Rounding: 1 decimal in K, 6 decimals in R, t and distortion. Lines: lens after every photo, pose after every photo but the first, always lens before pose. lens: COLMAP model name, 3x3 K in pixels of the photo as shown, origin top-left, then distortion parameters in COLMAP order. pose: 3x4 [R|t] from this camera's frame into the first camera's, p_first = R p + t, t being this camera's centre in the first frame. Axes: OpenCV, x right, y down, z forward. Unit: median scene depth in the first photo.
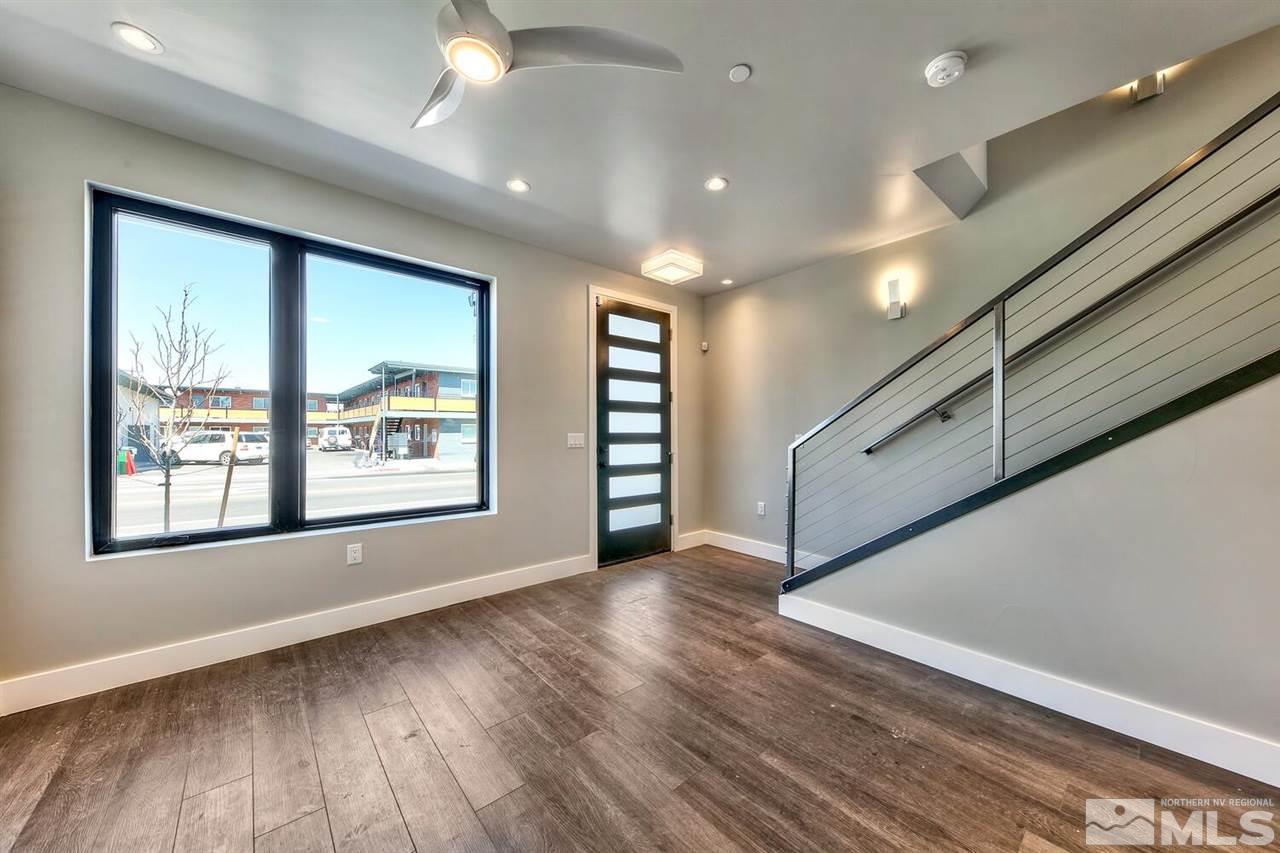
lens RADIAL K [[444.3, 0, 640.0], [0, 444.3, 426.5], [0, 0, 1]] dist [-0.000247, -0.000072]
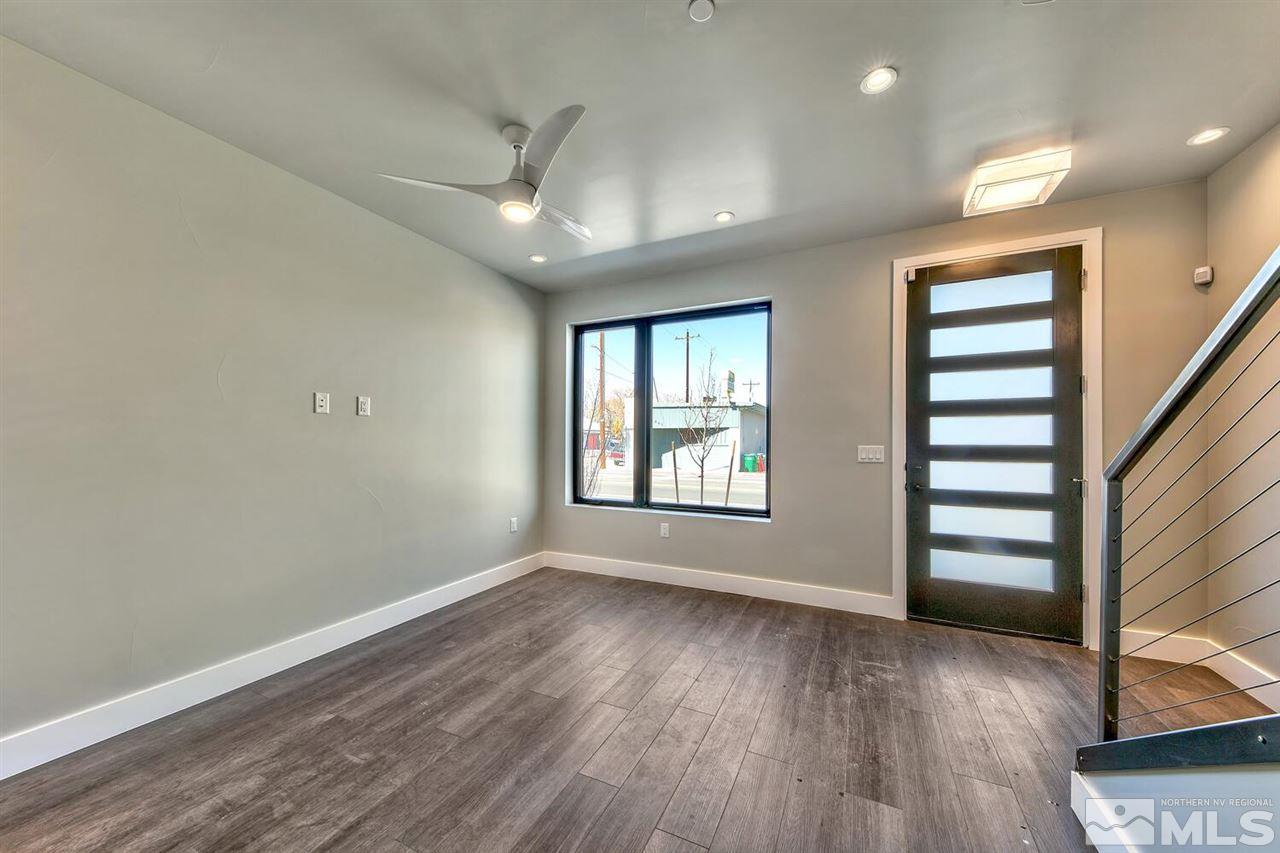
lens RADIAL K [[445.2, 0, 651.1], [0, 445.2, 436.7], [0, 0, 1]] dist [0.000273, -0.000085]
pose [[0.400653, -0.012959, -0.916138, 0.533650], [0.009896, 0.999903, -0.009816, 0.003121], [0.916176, -0.005133, 0.400743, 0.331903]]
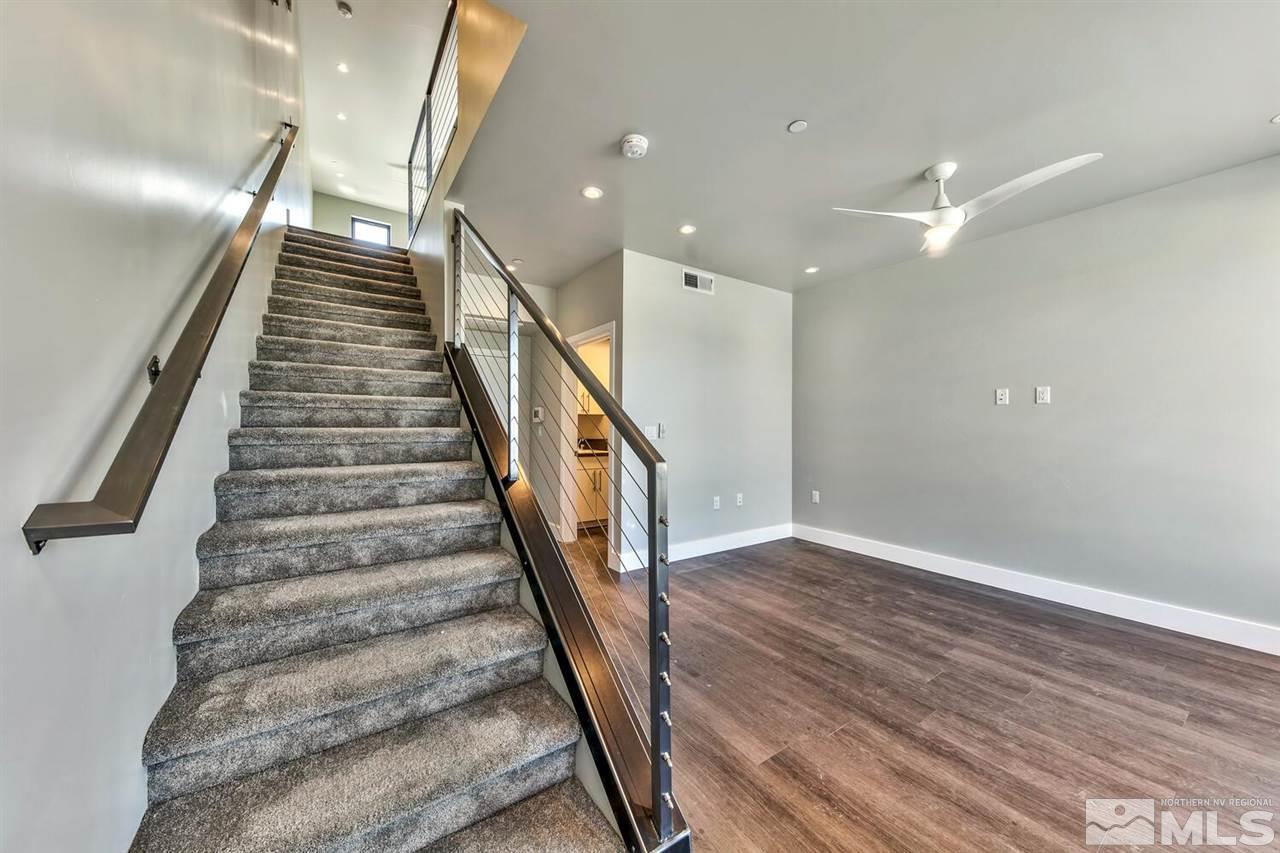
lens RADIAL K [[444.3, 0, 640.0], [0, 444.3, 426.5], [0, 0, 1]] dist [-0.000247, -0.000072]
pose [[-0.993730, -0.007668, 0.111546, 0.291790], [-0.008574, 0.999934, -0.007645, 0.014773], [-0.111480, -0.008553, -0.993730, 1.249017]]
